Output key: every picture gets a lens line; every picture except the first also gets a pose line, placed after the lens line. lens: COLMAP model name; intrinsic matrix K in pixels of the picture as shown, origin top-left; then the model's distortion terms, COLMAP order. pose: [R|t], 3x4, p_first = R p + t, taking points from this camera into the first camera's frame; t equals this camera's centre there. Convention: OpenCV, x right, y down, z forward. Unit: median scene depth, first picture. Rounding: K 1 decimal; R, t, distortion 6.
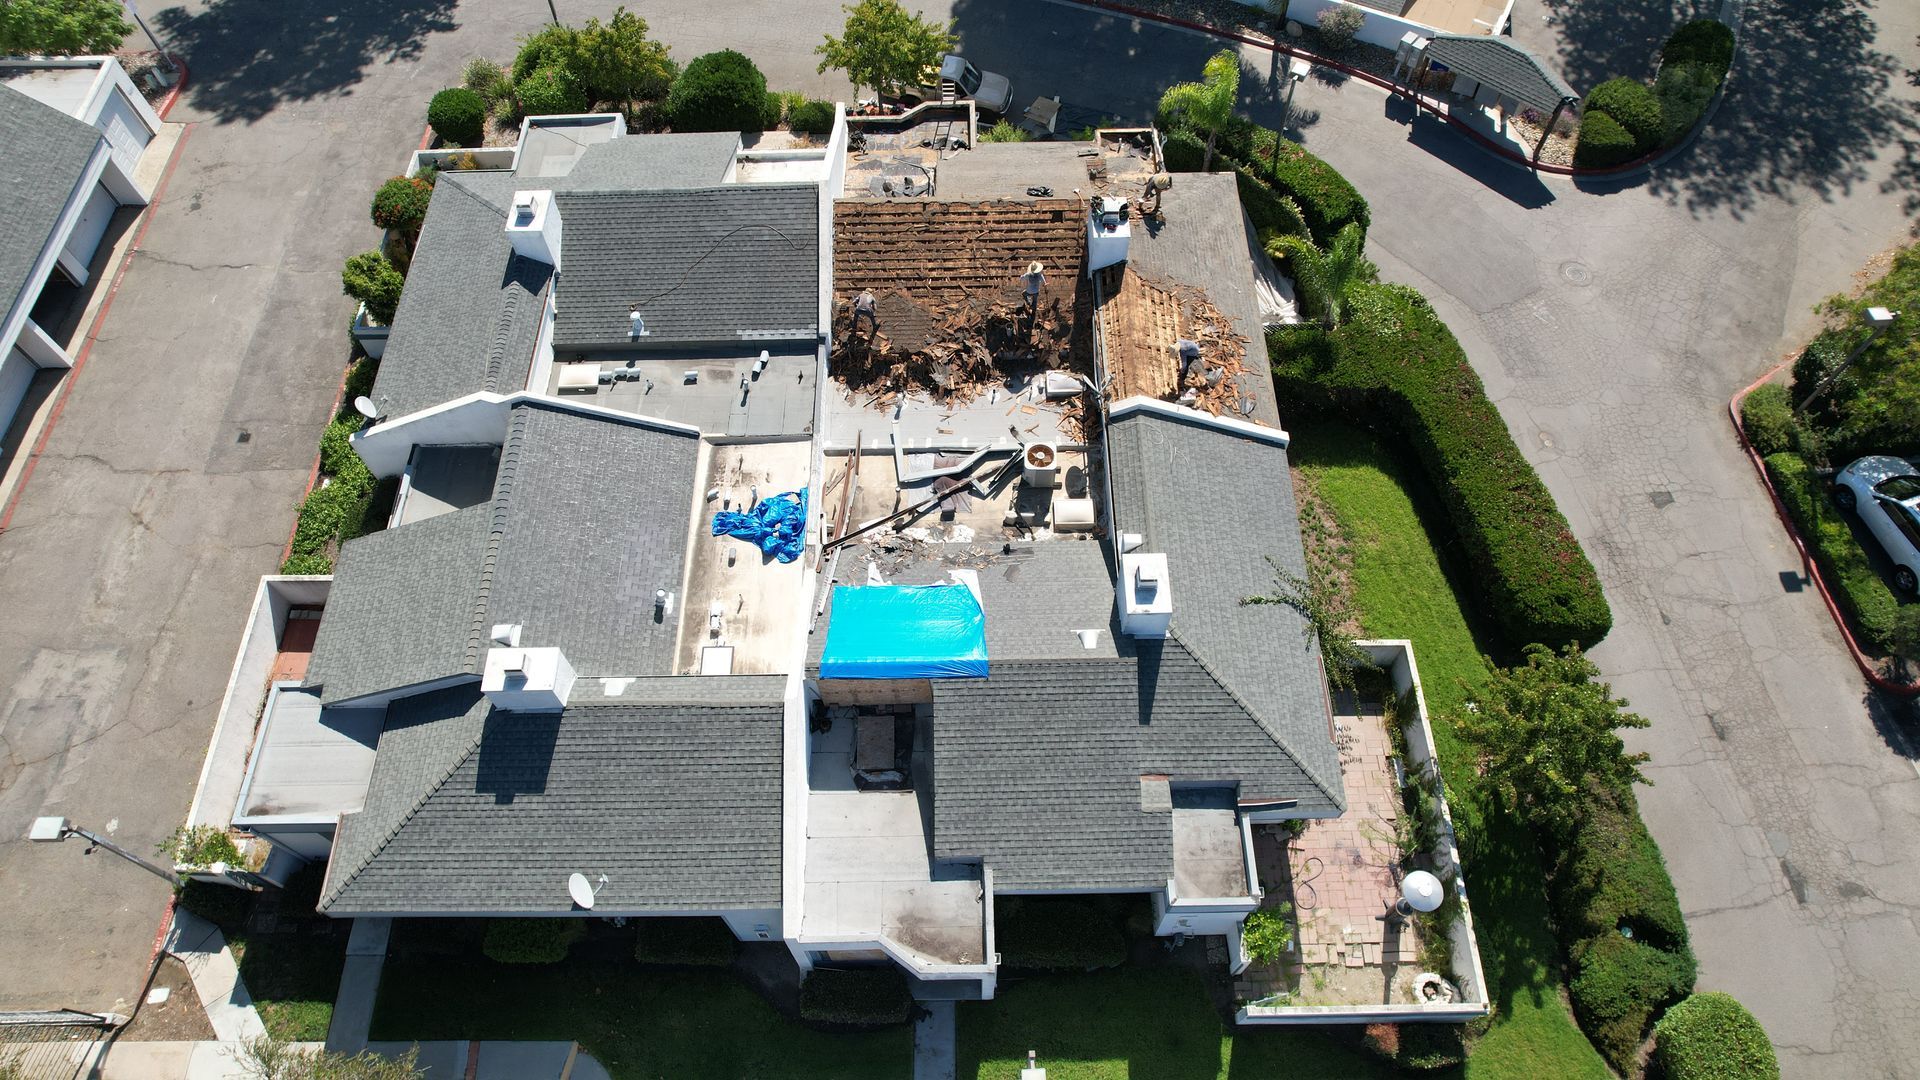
lens RADIAL K [[1221.2, 0, 966.1], [0, 1221.2, 538.1], [0, 0, 1]] dist [-0.074905, 0.067372]
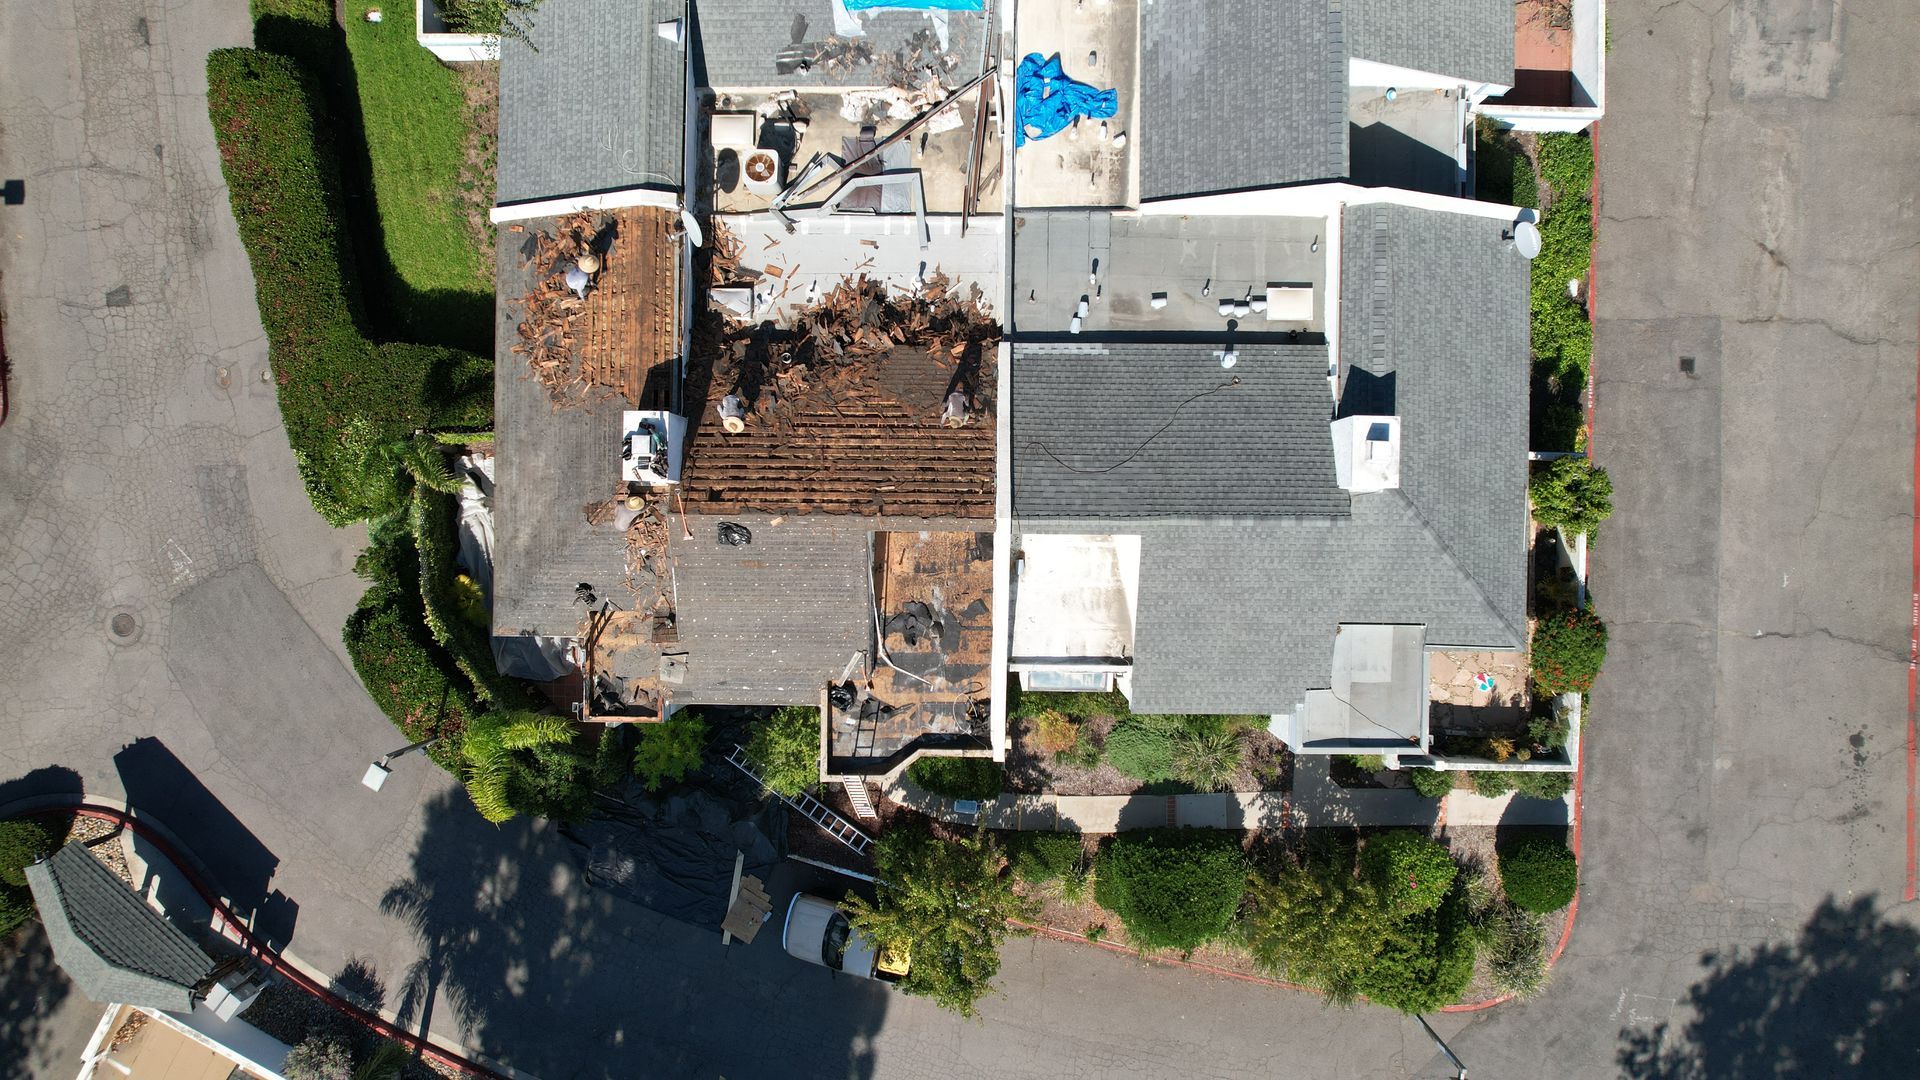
lens RADIAL K [[1221.2, 0, 966.1], [0, 1221.2, 538.1], [0, 0, 1]] dist [-0.074905, 0.067372]
pose [[-0.999394, -0.023626, 0.025571, -0.113543], [0.033227, -0.866546, 0.497990, -0.698723], [0.010393, 0.498538, 0.866805, 0.329935]]
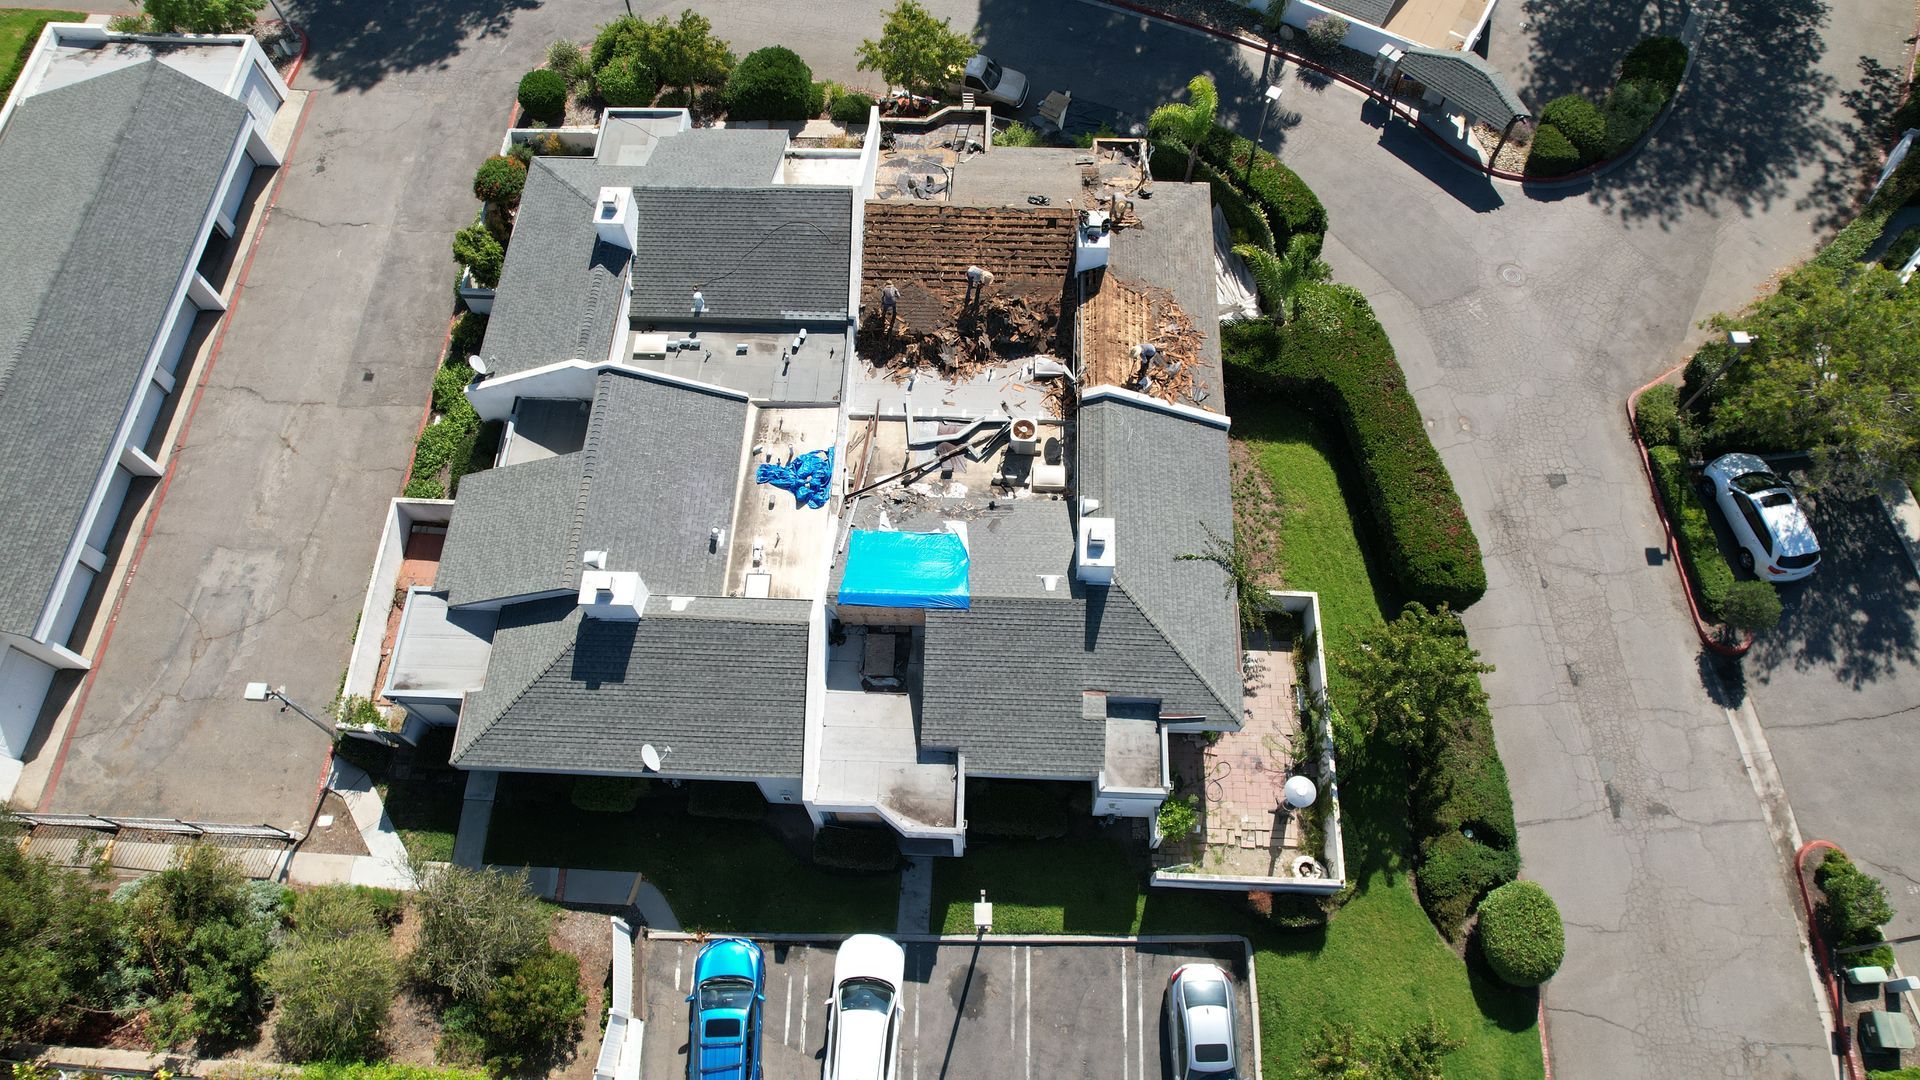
lens RADIAL K [[1221.2, 0, 966.1], [0, 1221.2, 538.1], [0, 0, 1]] dist [-0.074905, 0.067372]
pose [[0.998713, 0.046134, -0.021079, 0.031360], [-0.044235, 0.995562, 0.083066, -0.053887], [0.024817, -0.082027, 0.996321, -0.218503]]
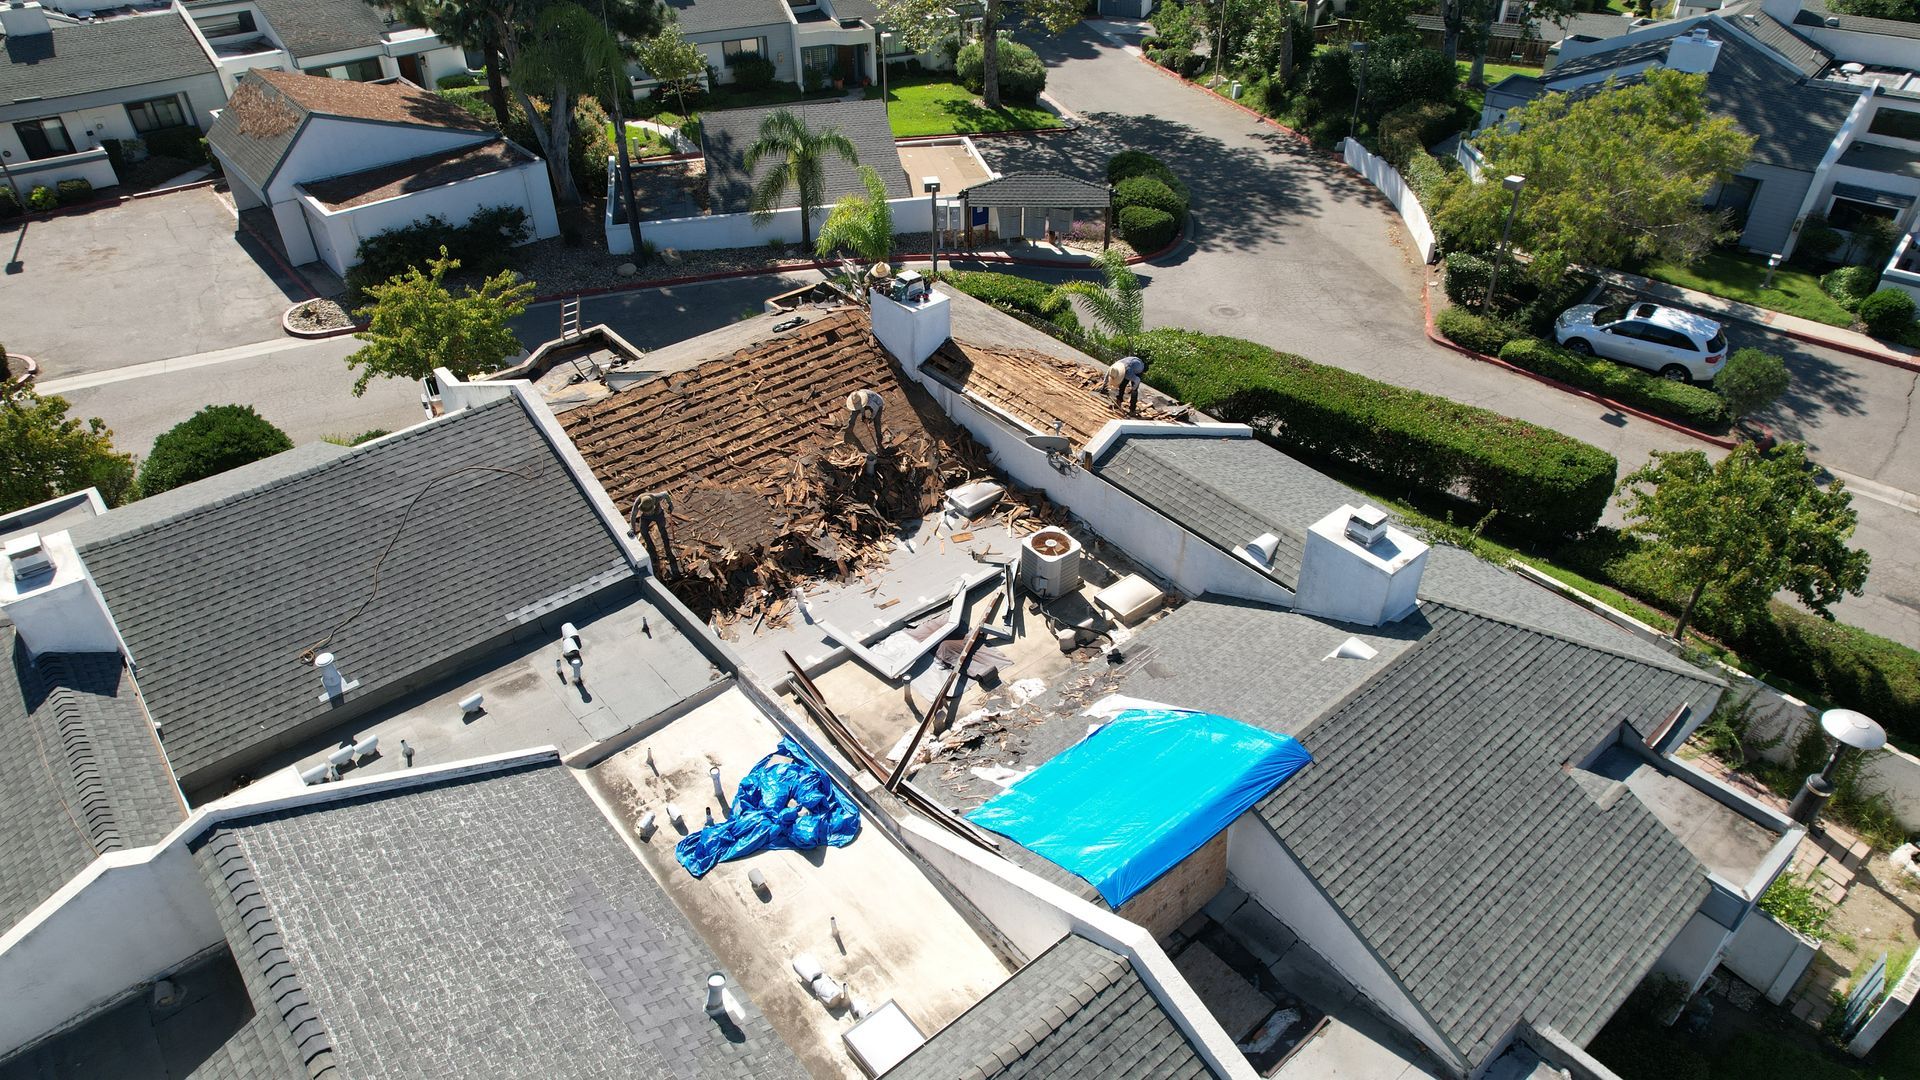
lens RADIAL K [[1221.2, 0, 966.1], [0, 1221.2, 538.1], [0, 0, 1]] dist [-0.074905, 0.067372]
pose [[0.771768, -0.371750, 0.515922, -0.303543], [0.544974, 0.804740, -0.235368, 0.060083], [-0.327685, 0.462813, 0.823667, 0.418657]]
